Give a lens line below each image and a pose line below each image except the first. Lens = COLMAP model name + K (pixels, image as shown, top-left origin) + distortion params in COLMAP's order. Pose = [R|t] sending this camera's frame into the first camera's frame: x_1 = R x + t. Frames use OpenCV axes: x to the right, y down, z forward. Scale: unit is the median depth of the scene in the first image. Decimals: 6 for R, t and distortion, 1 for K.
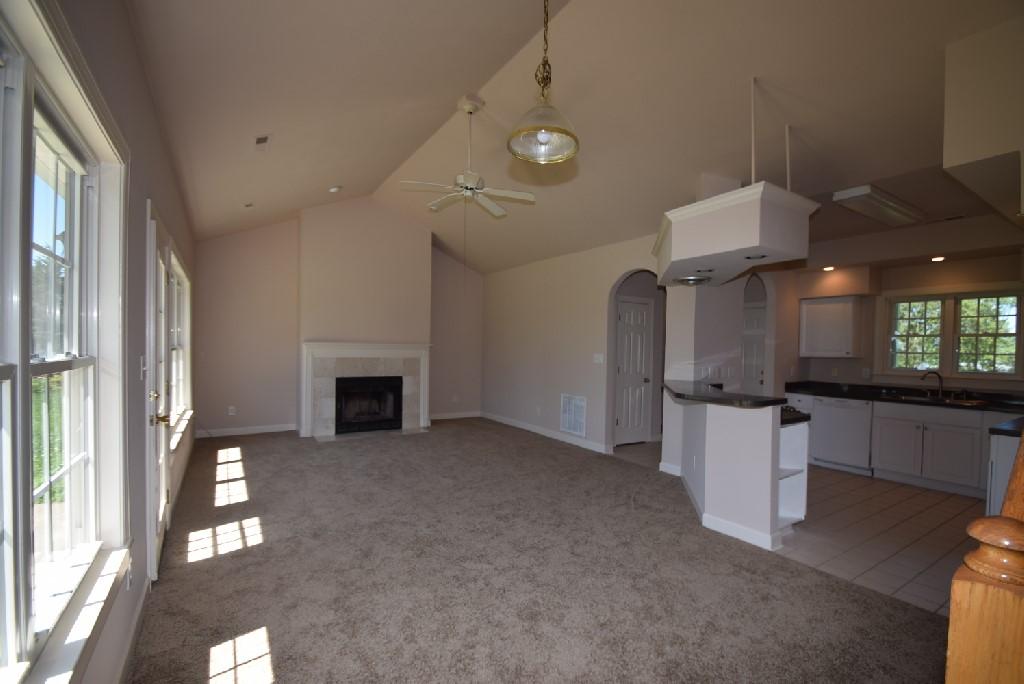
lens RADIAL K [[453.0, 0, 532.7], [0, 453.0, 357.3], [0, 0, 1]] dist [-0.001855, -0.001409]
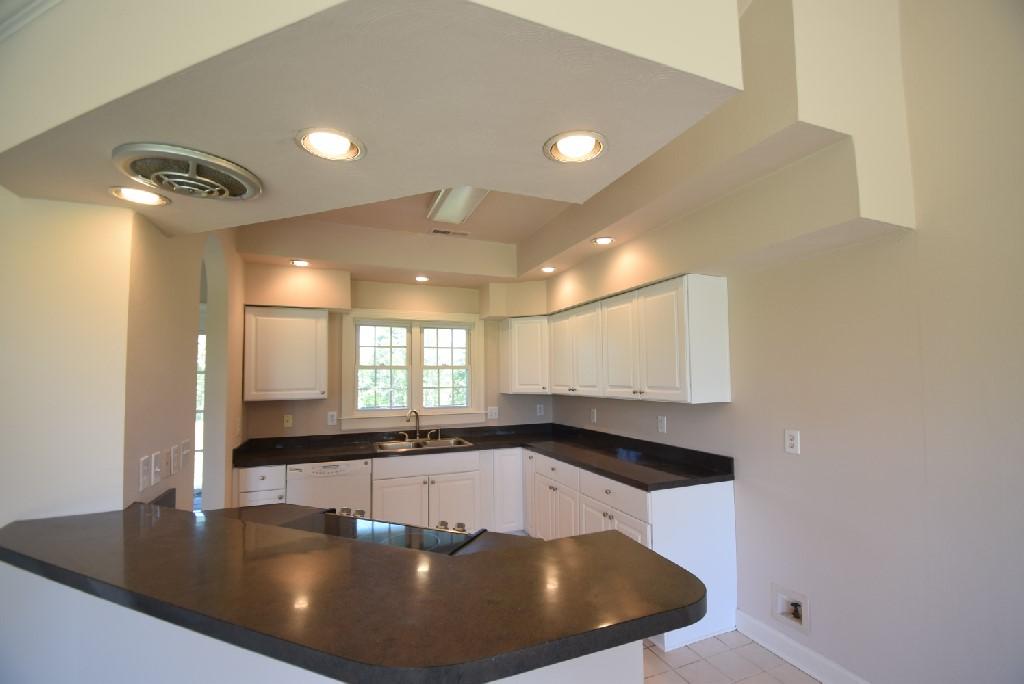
lens RADIAL K [[453.0, 0, 525.0], [0, 453.0, 358.1], [0, 0, 1]] dist [-0.001855, -0.001409]
pose [[0.191550, 0.027109, 0.981108, 0.087468], [0.035421, 0.998776, -0.034512, -0.028141], [-0.980843, 0.041363, 0.190356, 0.604281]]
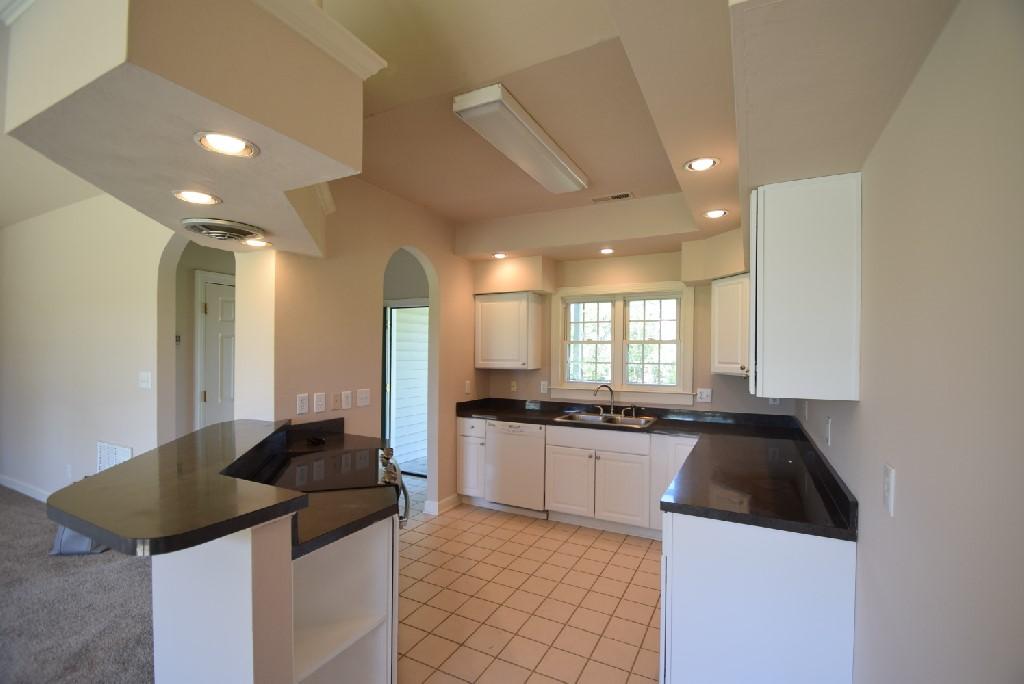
lens RADIAL K [[453.0, 0, 512.2], [0, 453.0, 359.2], [0, 0, 1]] dist [-0.001855, -0.001409]
pose [[0.881863, -0.013090, 0.471323, 0.320462], [0.016193, 0.999866, -0.002529, -0.016573], [-0.471227, 0.009862, 0.881957, 0.321331]]
